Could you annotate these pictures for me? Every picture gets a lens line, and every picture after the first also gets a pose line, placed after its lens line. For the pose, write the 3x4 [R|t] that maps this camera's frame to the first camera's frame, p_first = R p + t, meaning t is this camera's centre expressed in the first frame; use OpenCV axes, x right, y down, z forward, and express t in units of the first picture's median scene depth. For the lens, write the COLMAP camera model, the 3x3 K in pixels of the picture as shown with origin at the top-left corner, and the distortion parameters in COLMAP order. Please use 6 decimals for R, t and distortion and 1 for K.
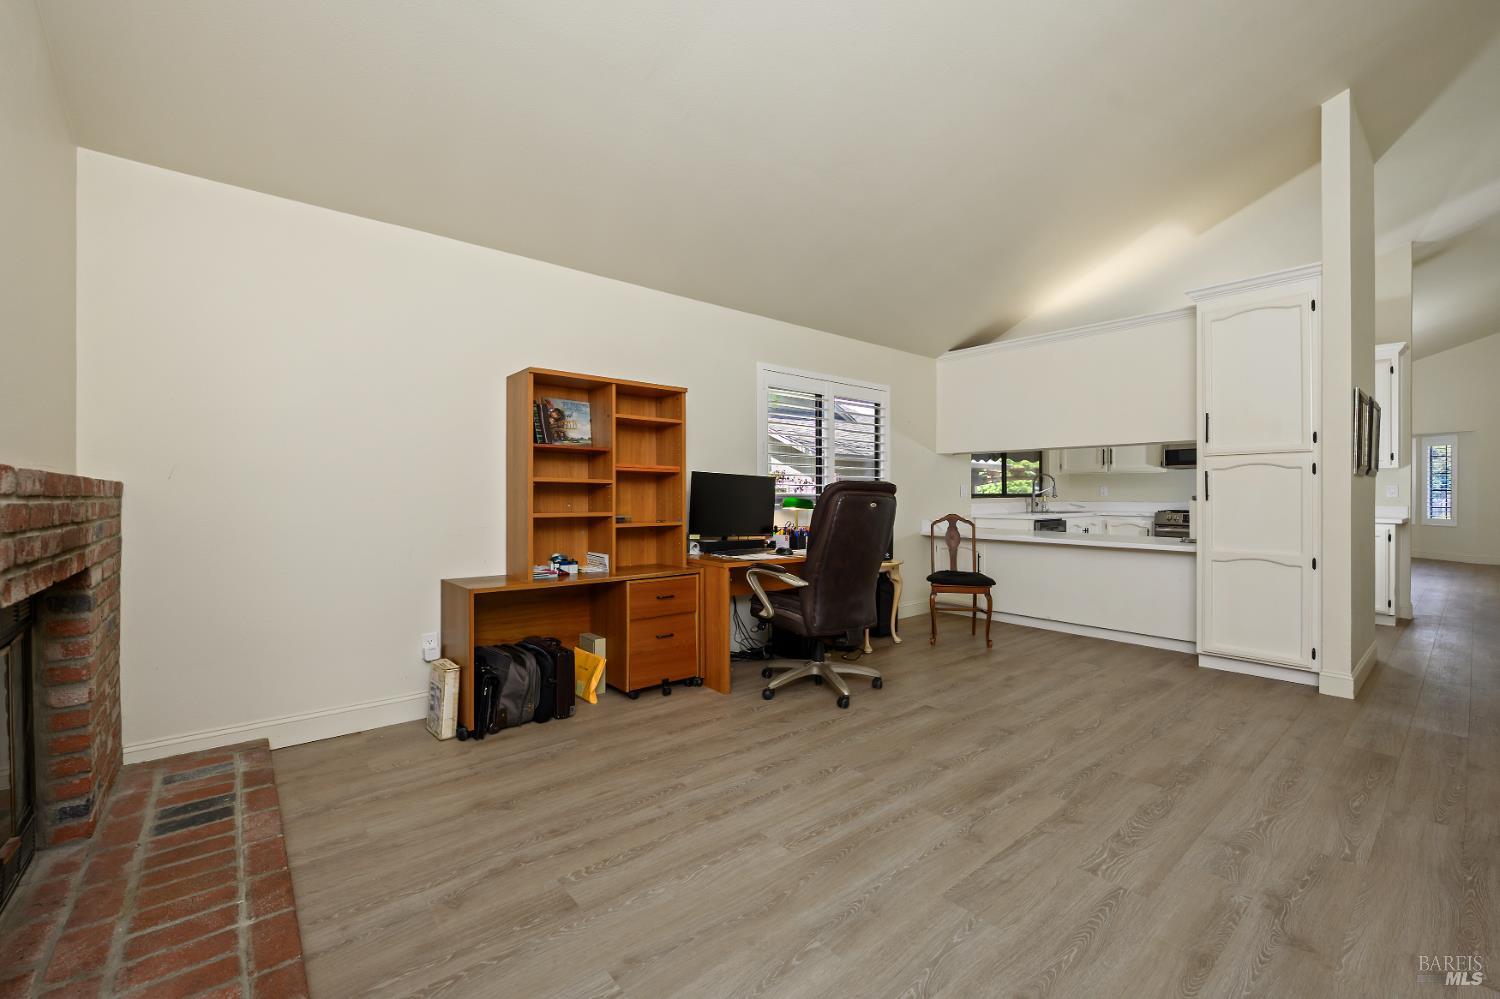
lens RADIAL K [[624.1, 0, 752.7], [0, 624.1, 493.5], [0, 0, 1]] dist [-0.003466, -0.000420]
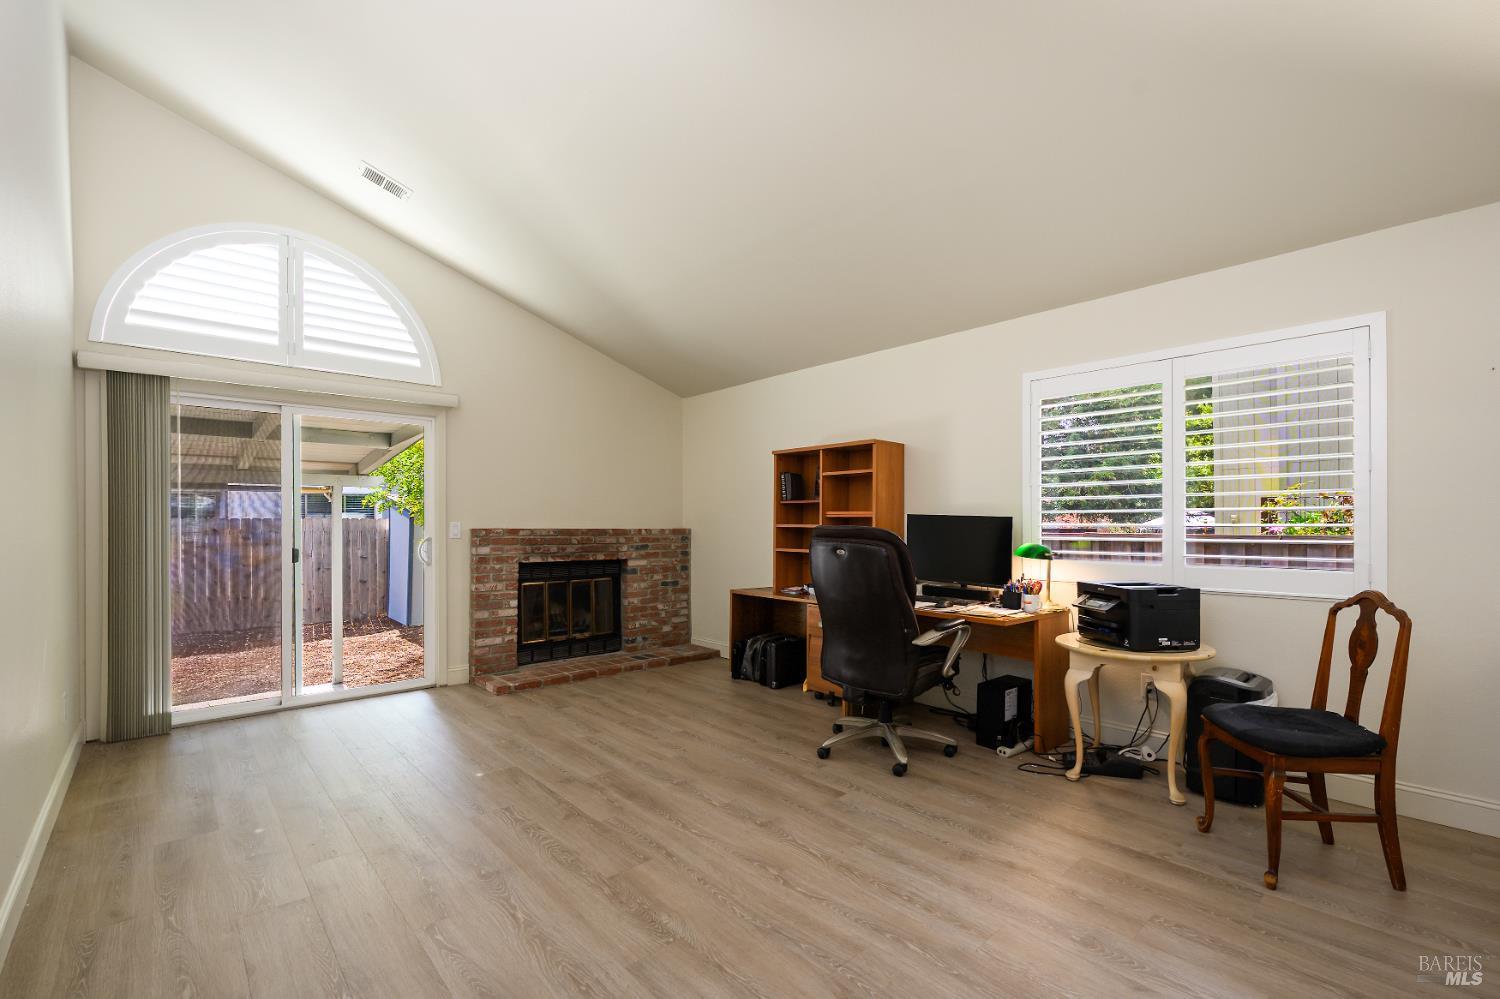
lens RADIAL K [[644.7, 0, 751.4], [0, 644.7, 524.2], [0, 0, 1]] dist [-0.003895, -0.000268]
pose [[0.037019, -0.002964, -0.999310, 1.481759], [0.002984, 0.999991, -0.002856, -0.025916], [0.999310, -0.002876, 0.037027, 1.096899]]
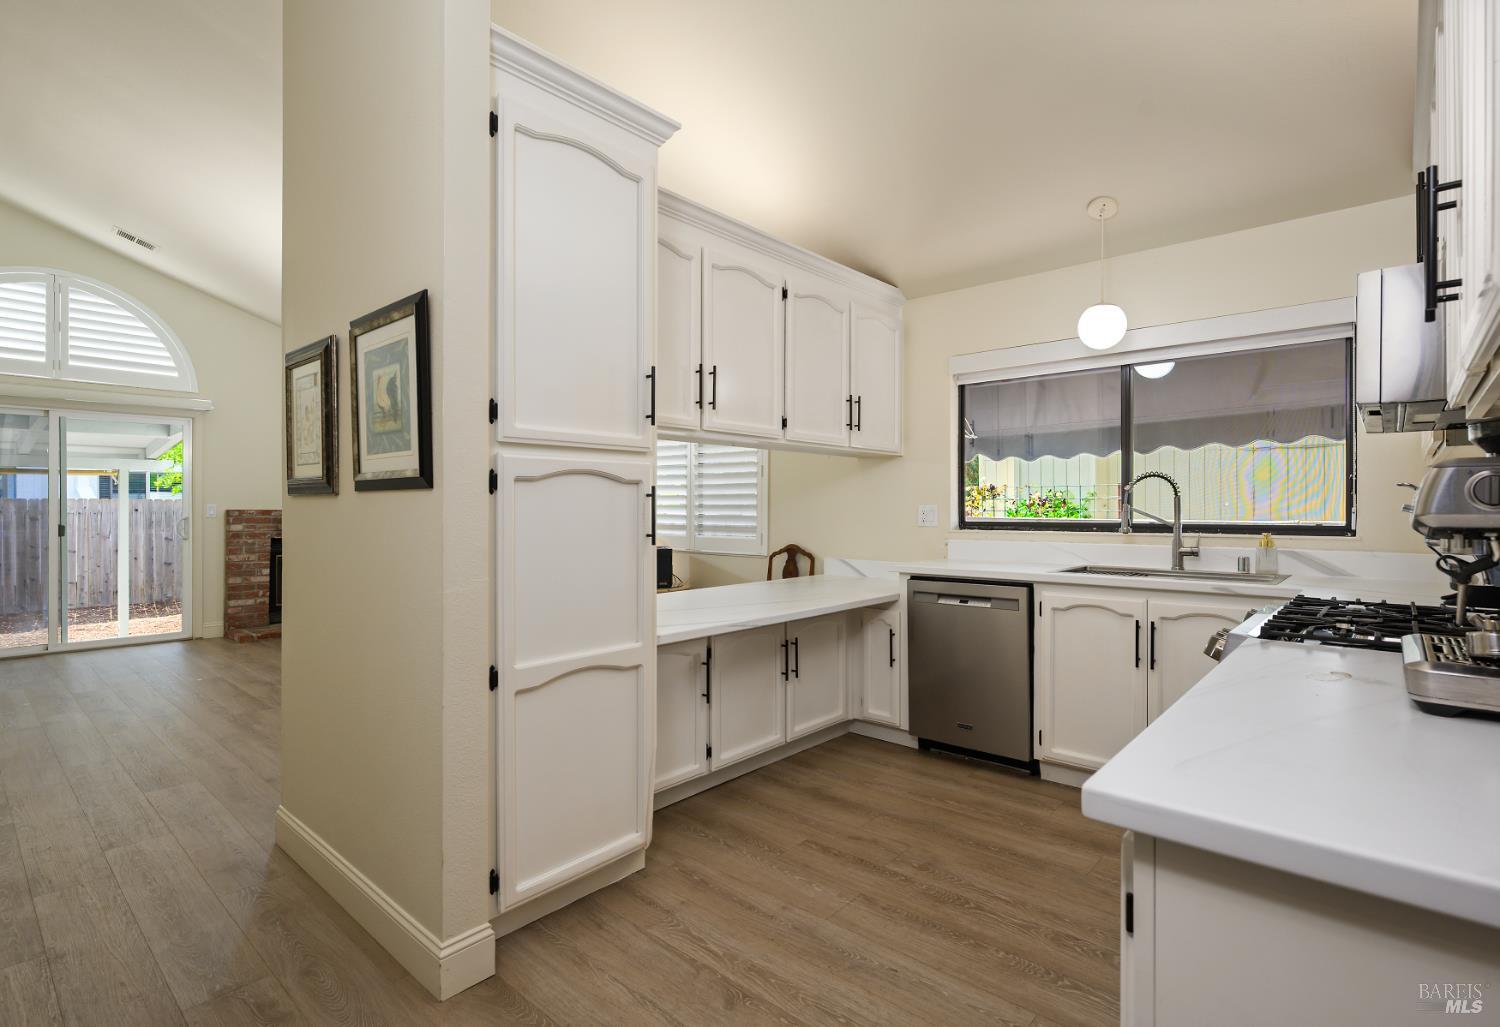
lens RADIAL K [[720.4, 0, 749.1], [0, 720.4, 506.9], [0, 0, 1]] dist [0.003742, 0.001080]
pose [[0.137774, -0.002055, -0.990462, 2.393937], [-0.000455, 0.999998, -0.002138, -0.026389], [0.990464, 0.000745, 0.137773, 1.856781]]
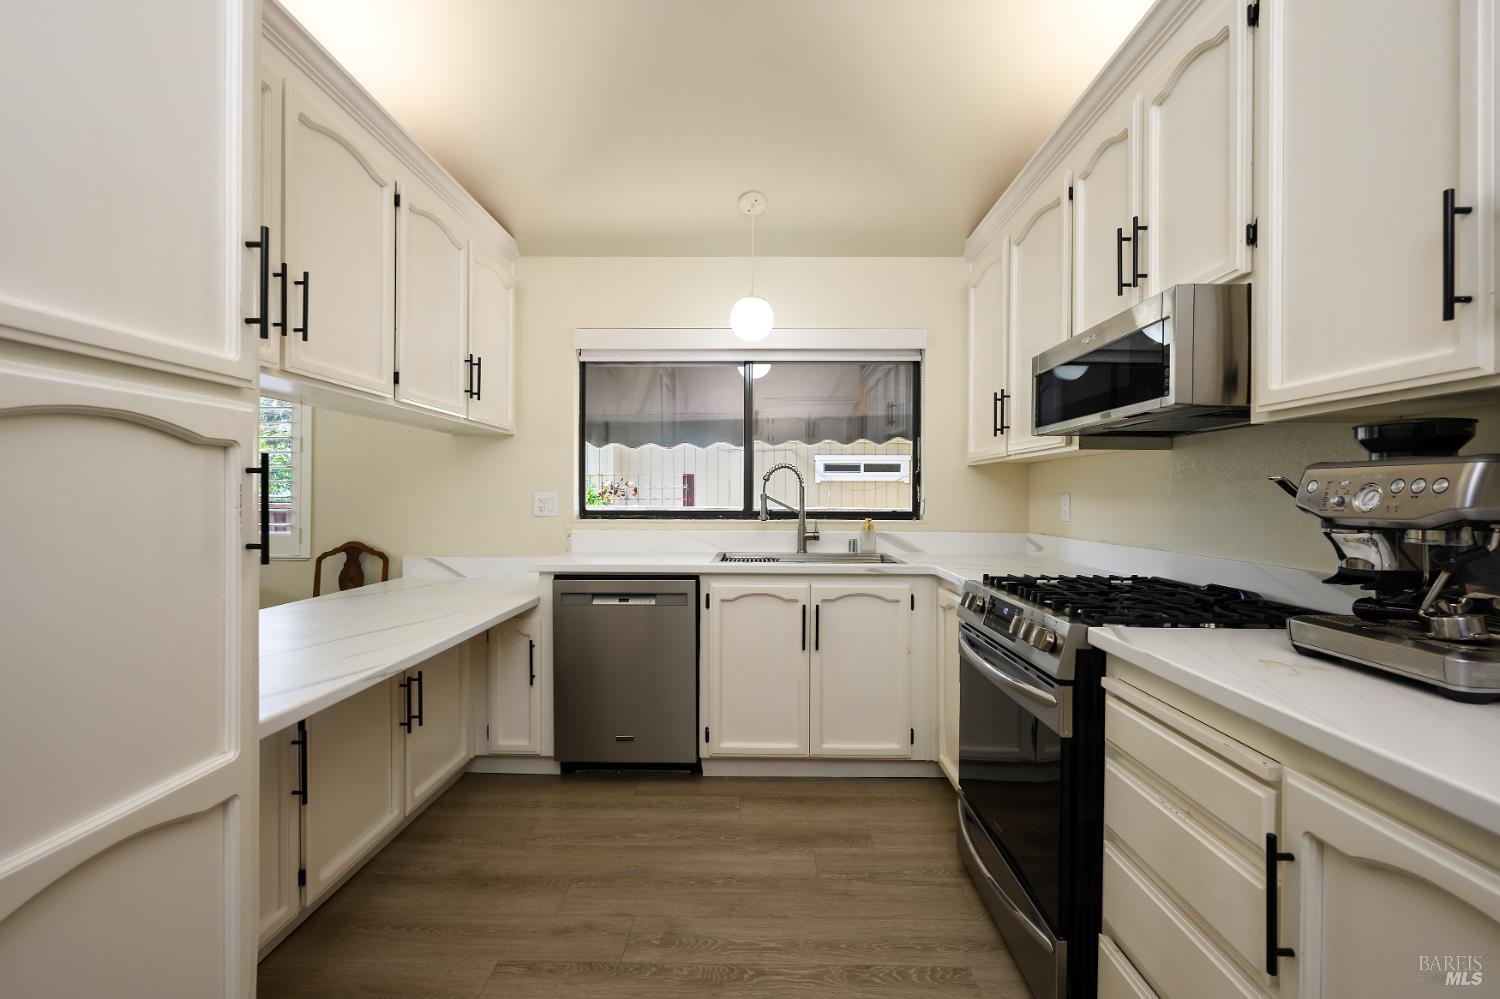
lens RADIAL K [[671.4, 0, 750.0], [0, 671.4, 499.5], [0, 0, 1]] dist [0.004529, 0.000612]
pose [[0.747561, 0.006513, -0.664161, 2.040367], [-0.005259, 0.999979, 0.003886, -0.026918], [0.664172, 0.000588, 0.747580, 1.744763]]
